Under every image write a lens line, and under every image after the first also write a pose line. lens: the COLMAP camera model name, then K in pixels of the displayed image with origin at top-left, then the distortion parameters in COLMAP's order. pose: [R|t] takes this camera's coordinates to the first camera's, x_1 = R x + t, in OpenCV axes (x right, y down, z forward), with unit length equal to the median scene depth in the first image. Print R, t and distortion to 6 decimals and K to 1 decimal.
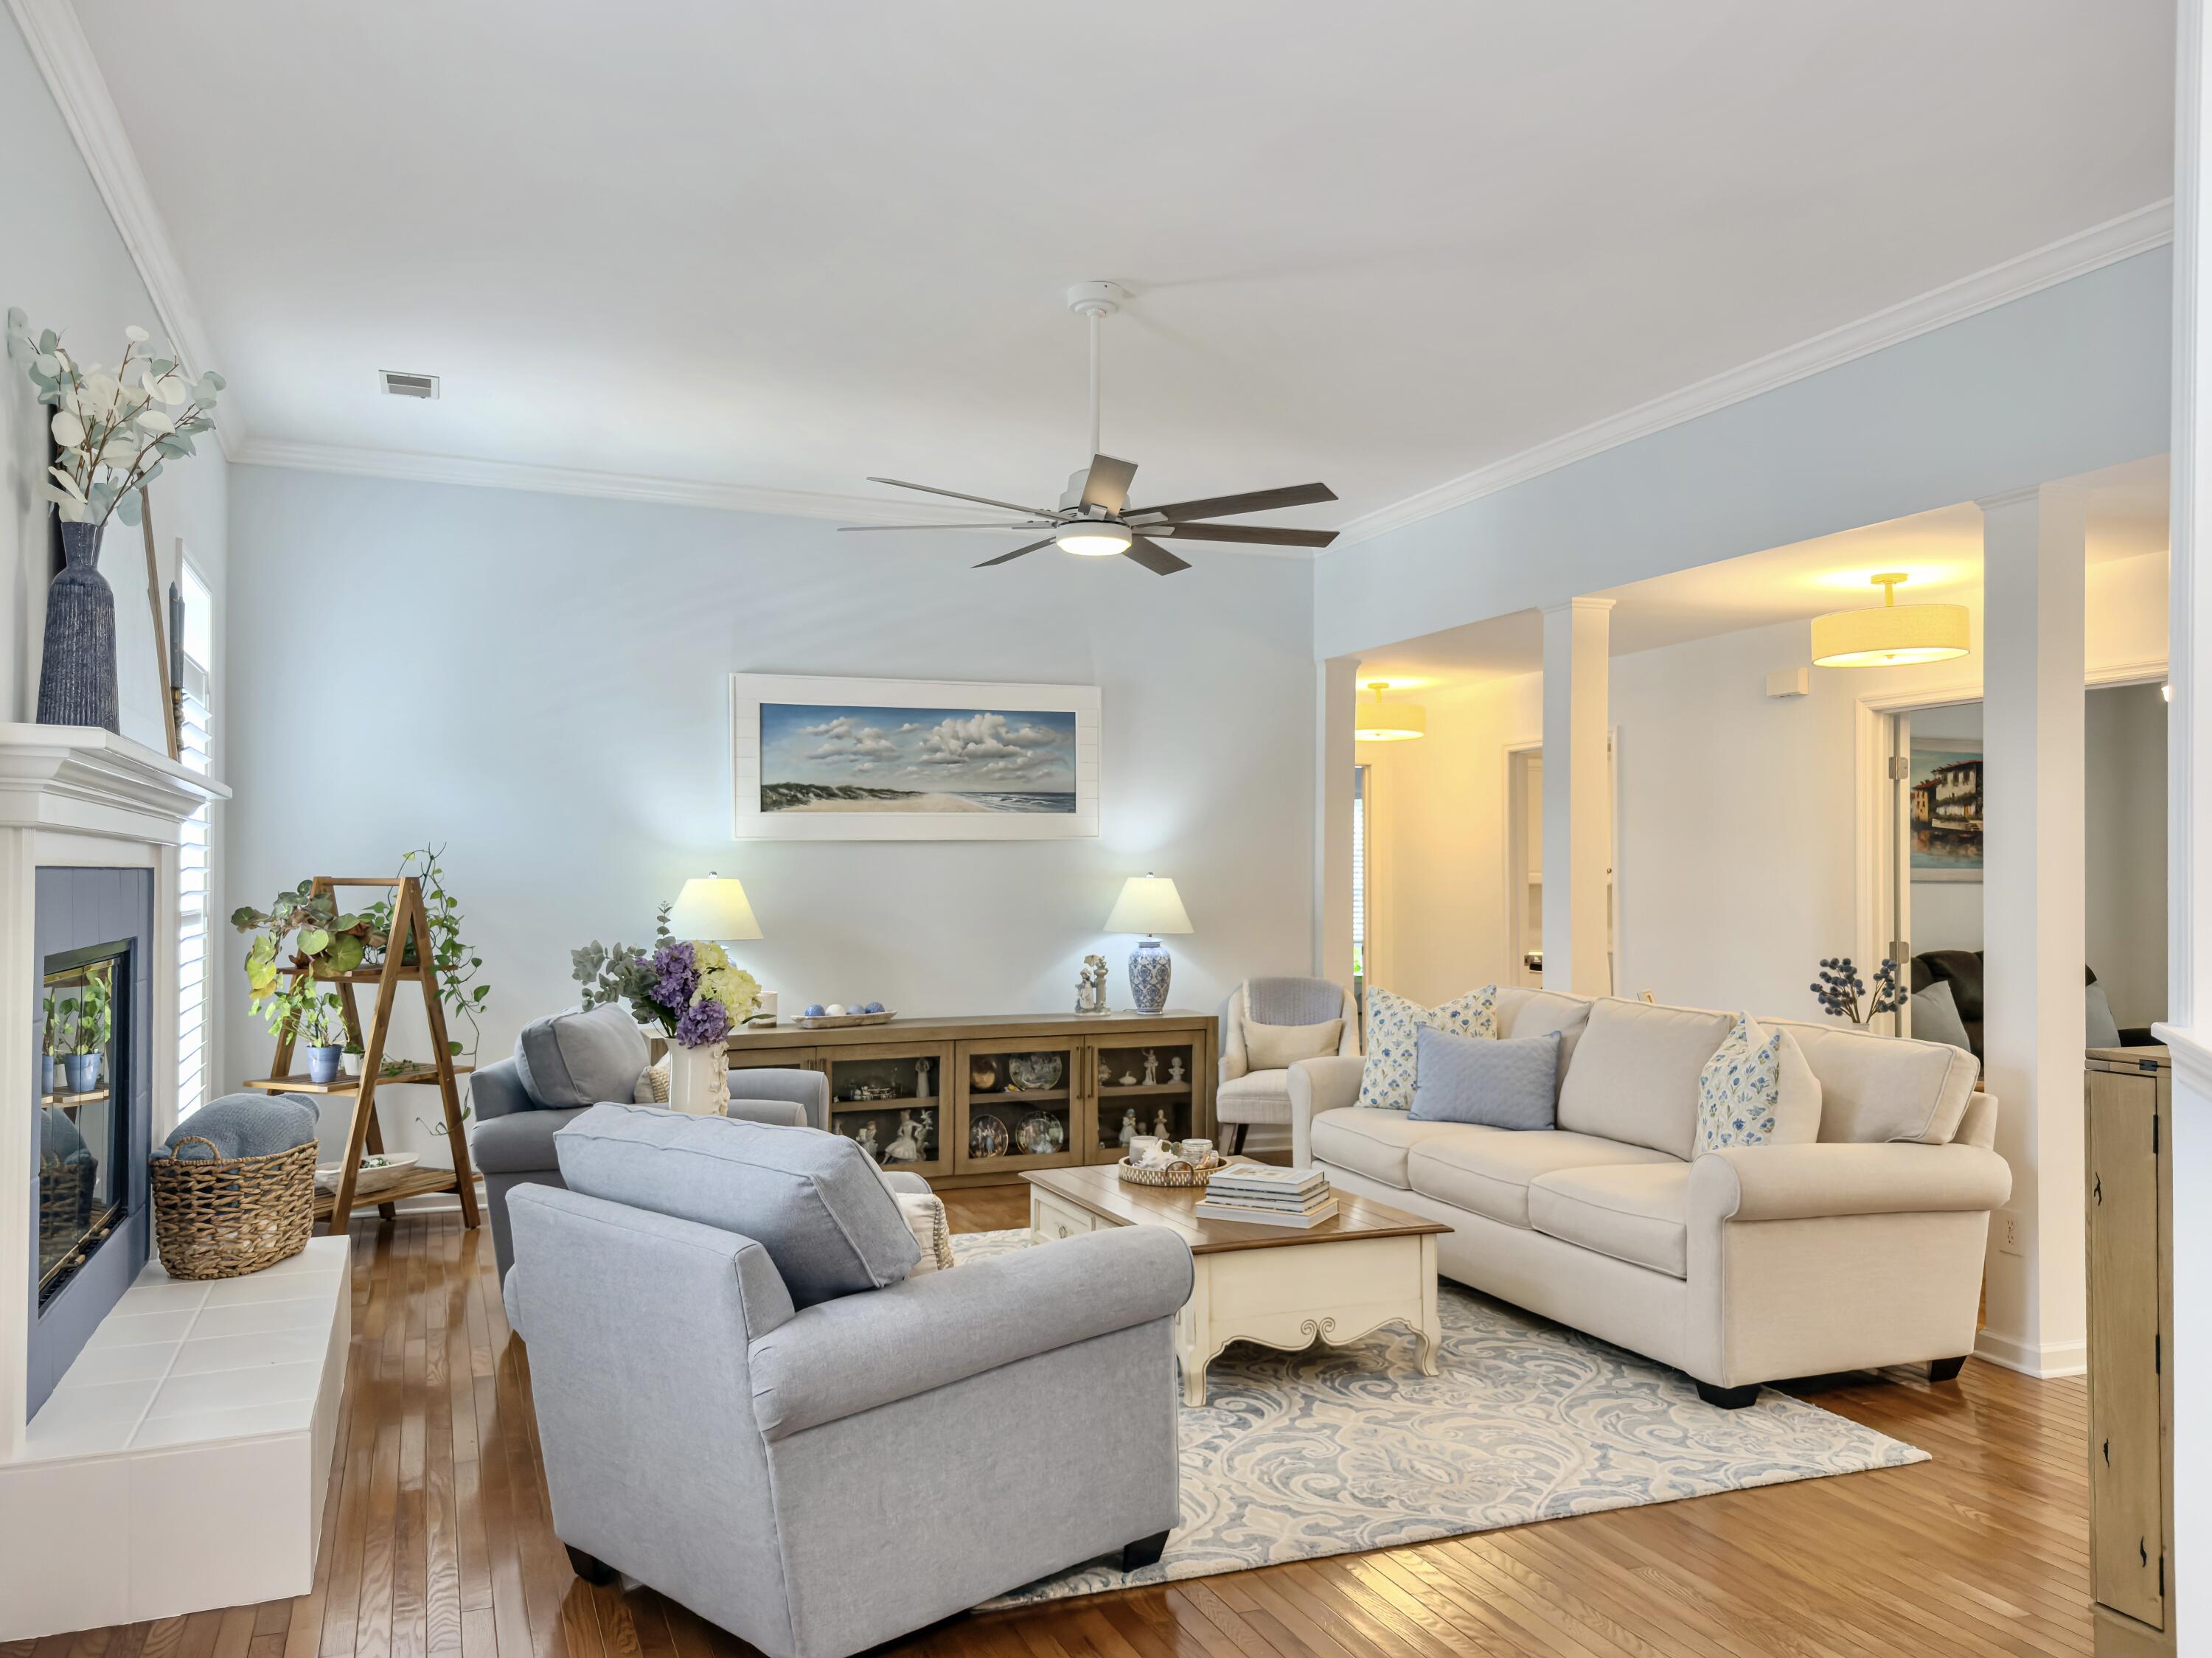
lens RADIAL K [[1682.5, 0, 1096.3], [0, 1682.5, 835.9], [0, 0, 1]] dist [0.100554, 0.000402]
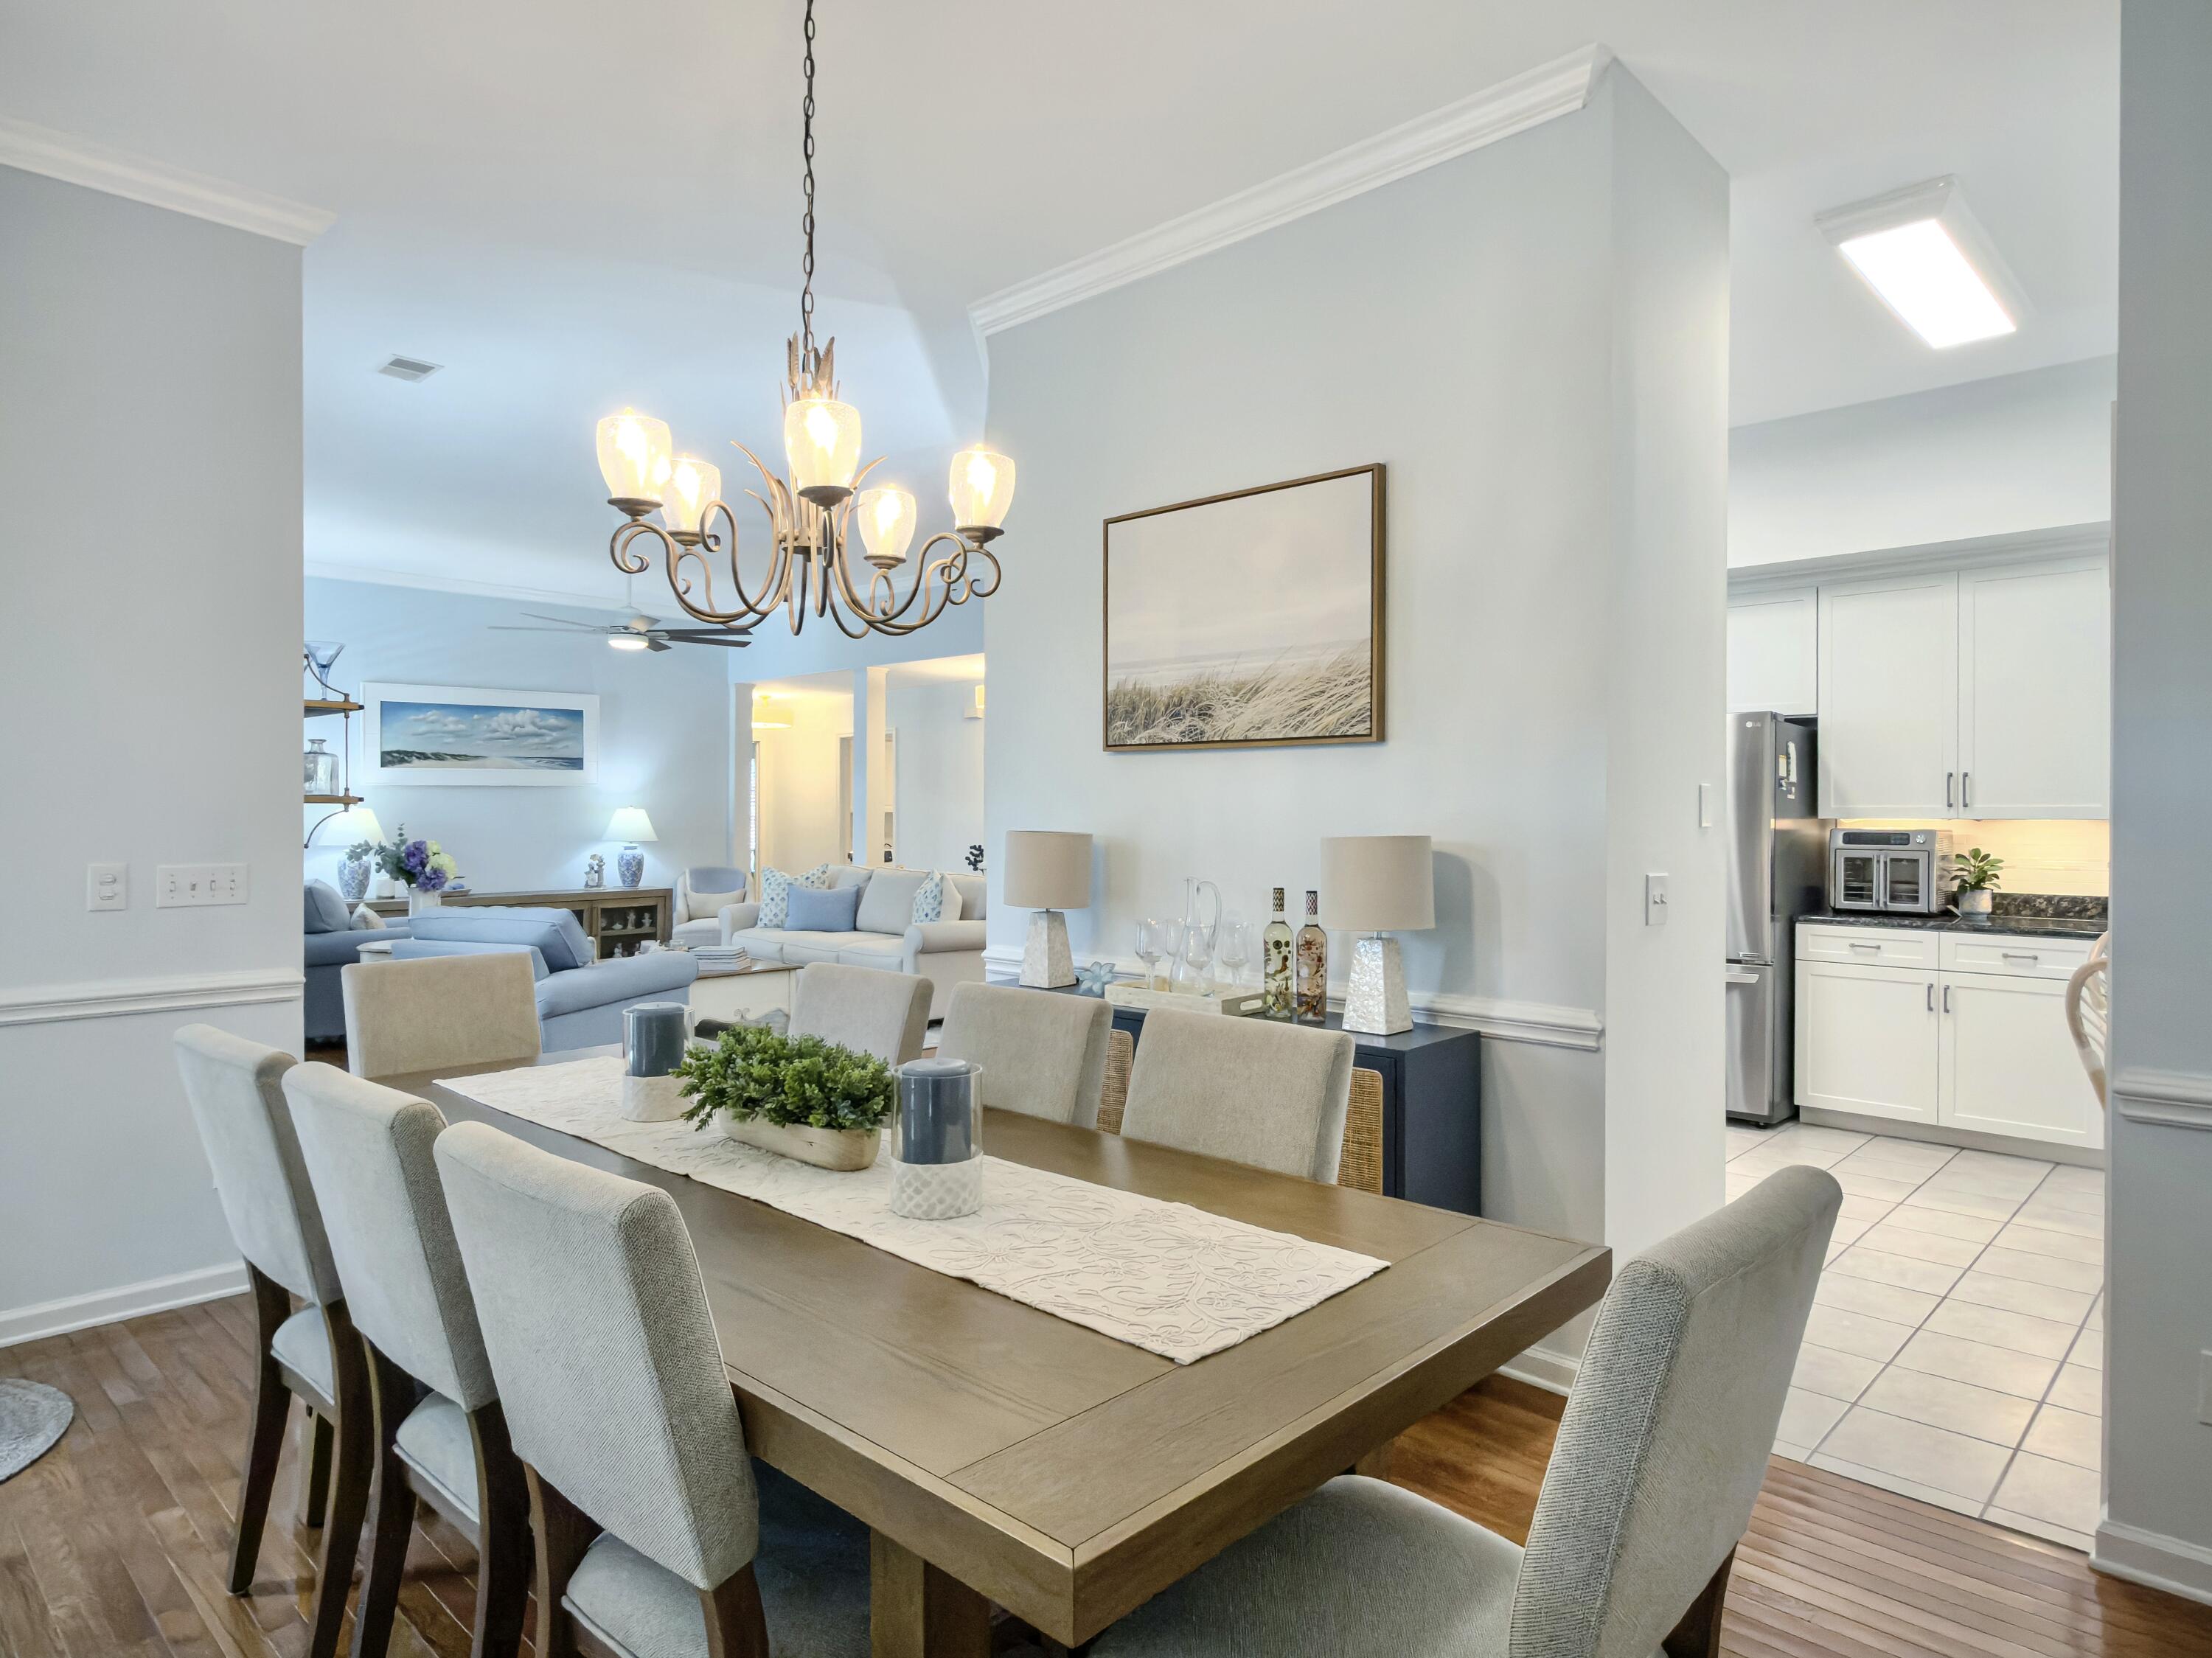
lens RADIAL K [[1315.5, 0, 1099.6], [0, 1315.5, 817.8], [0, 0, 1]] dist [-0.002601, 0.000018]
pose [[0.911938, -0.000549, 0.410329, -0.085263], [-0.012115, 0.999527, 0.028262, -0.009882], [-0.410150, -0.030744, 0.911500, -0.428685]]
